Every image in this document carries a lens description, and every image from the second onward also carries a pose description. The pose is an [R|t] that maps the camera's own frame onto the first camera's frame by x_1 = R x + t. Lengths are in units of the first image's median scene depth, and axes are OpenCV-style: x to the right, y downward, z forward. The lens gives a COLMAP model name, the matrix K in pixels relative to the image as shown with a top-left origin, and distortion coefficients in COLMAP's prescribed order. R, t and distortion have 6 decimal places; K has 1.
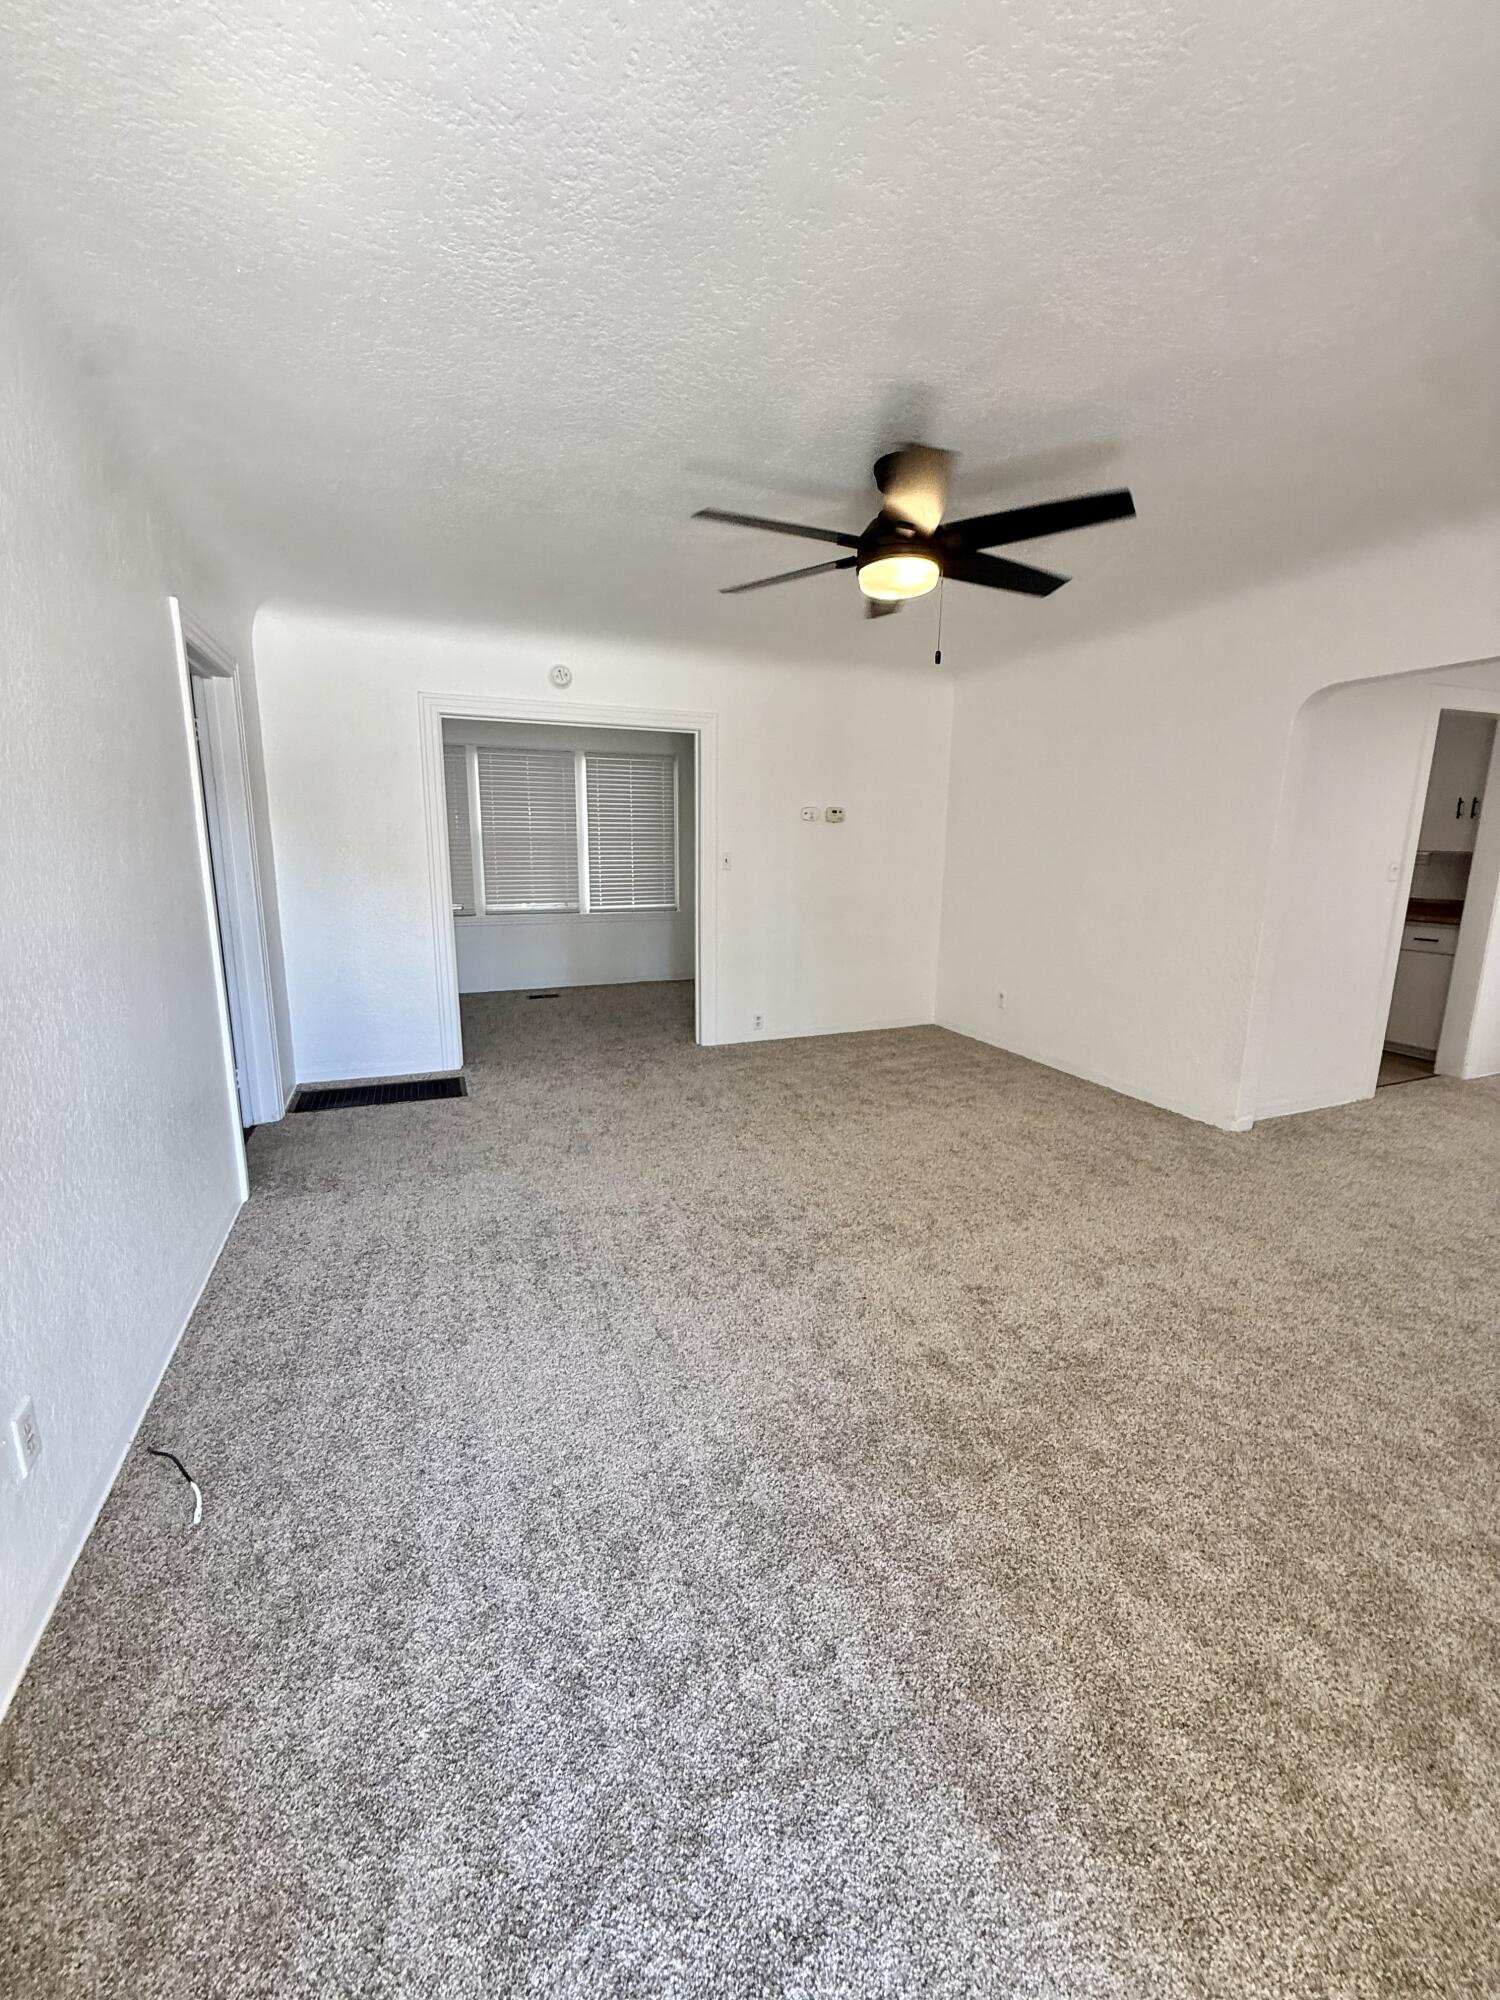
lens RADIAL K [[796.3, 0, 751.1], [0, 796.3, 999.7], [0, 0, 1]] dist [-0.000258, 0.000075]
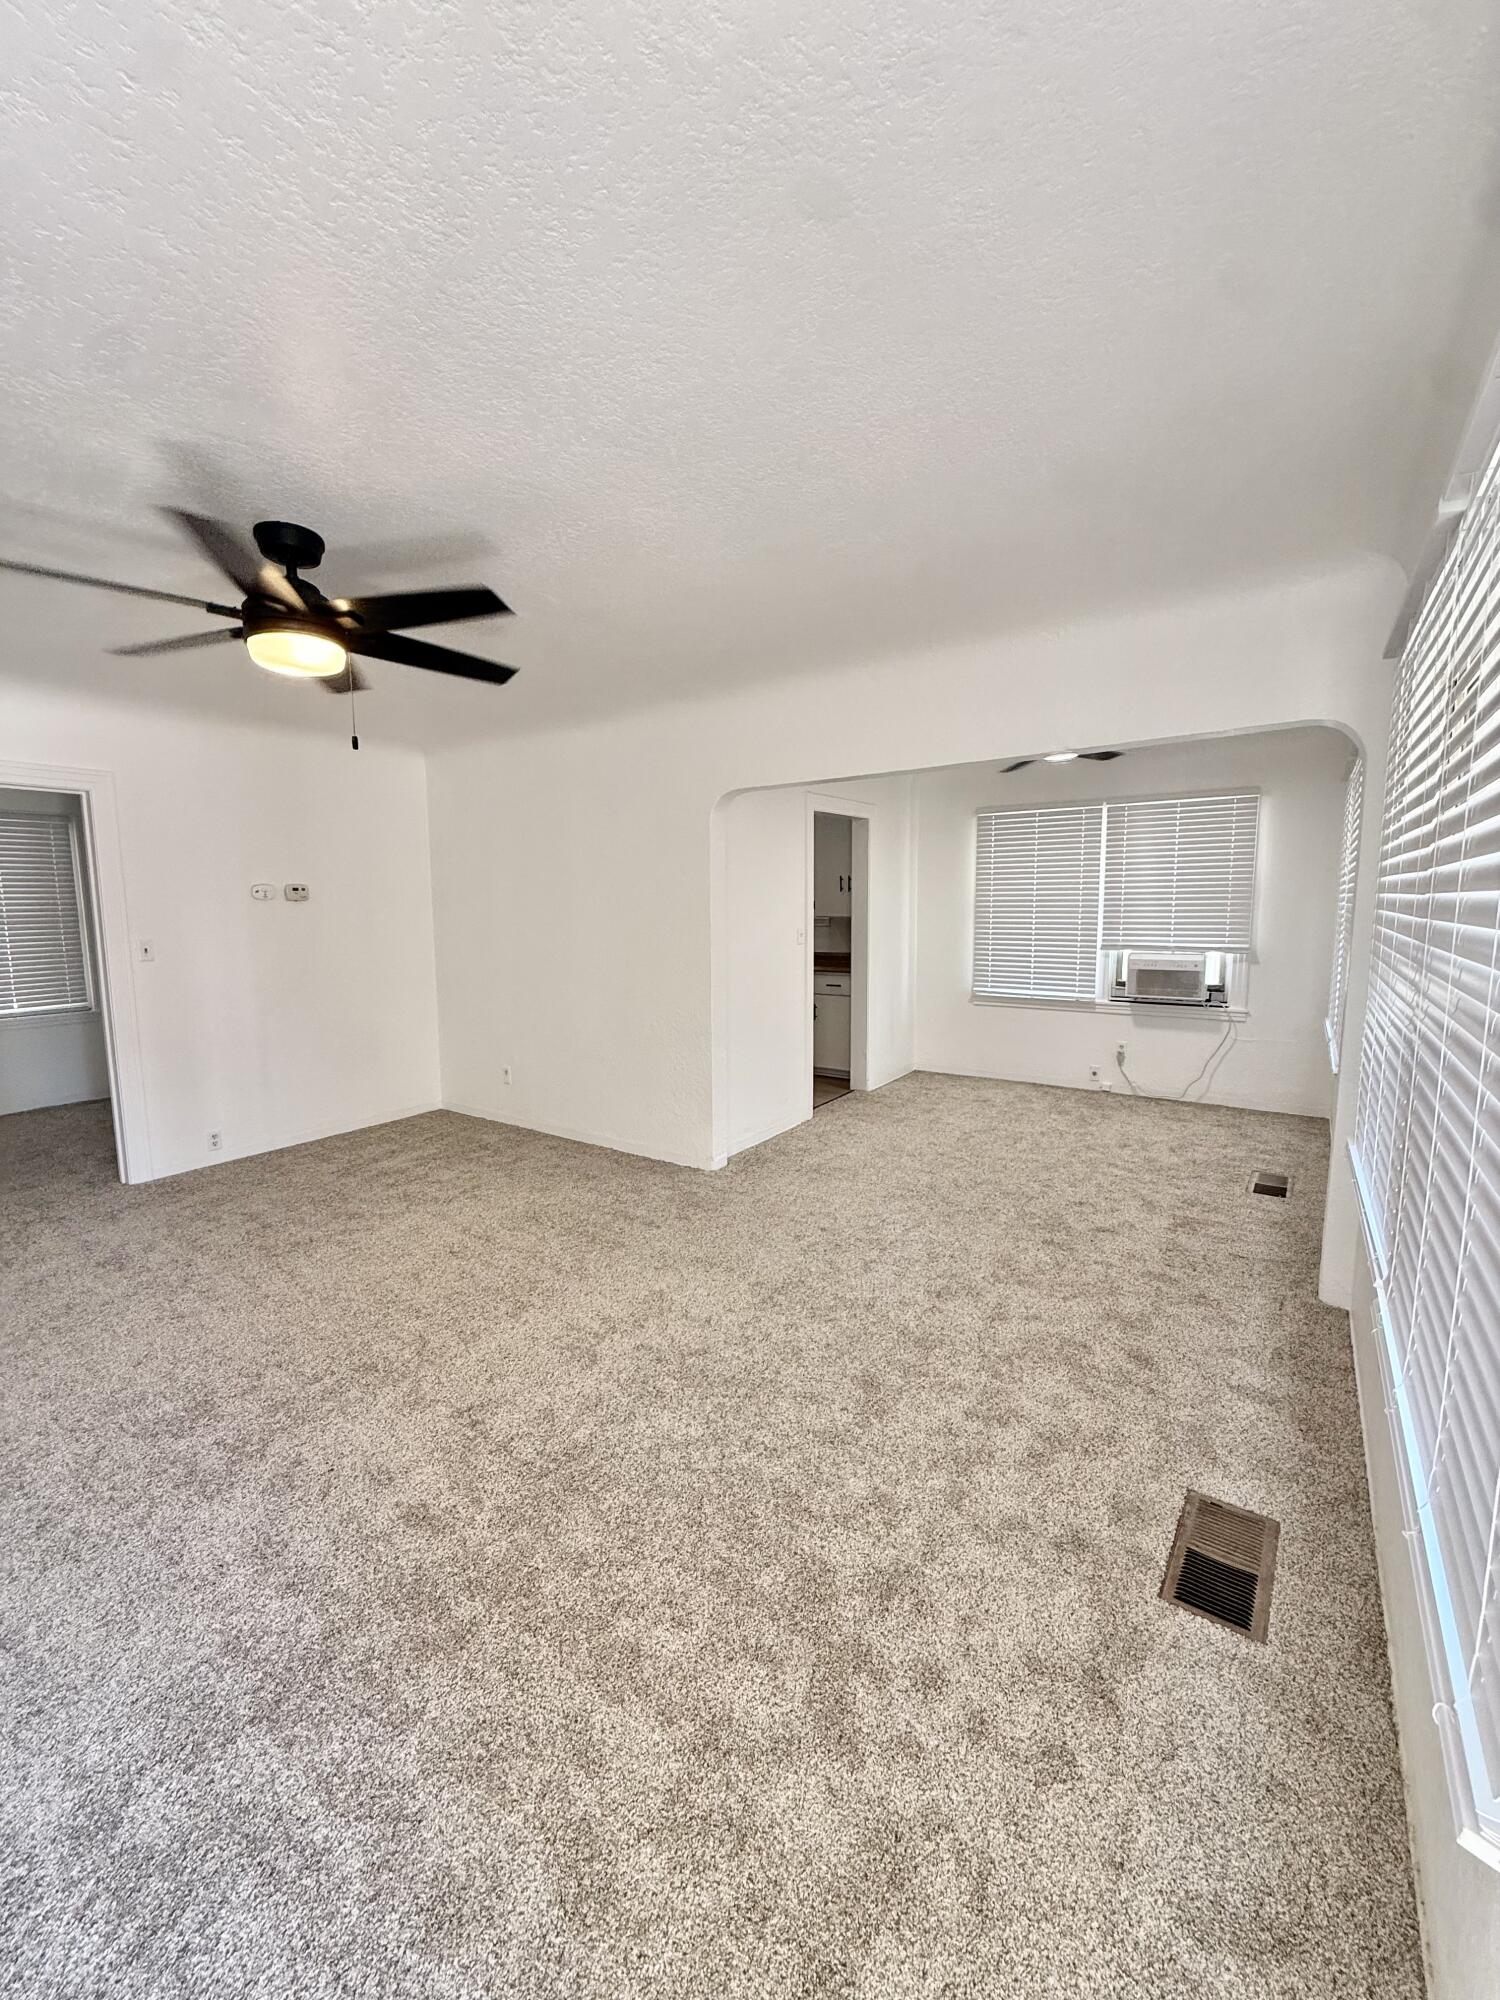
lens RADIAL K [[796.3, 0, 753.0], [0, 796.3, 997.8], [0, 0, 1]] dist [-0.000258, 0.000075]
pose [[0.838994, -0.081519, 0.537999, 0.099328], [0.123647, 0.991411, -0.042602, -0.033115], [-0.529906, 0.102265, 0.841868, -0.008506]]
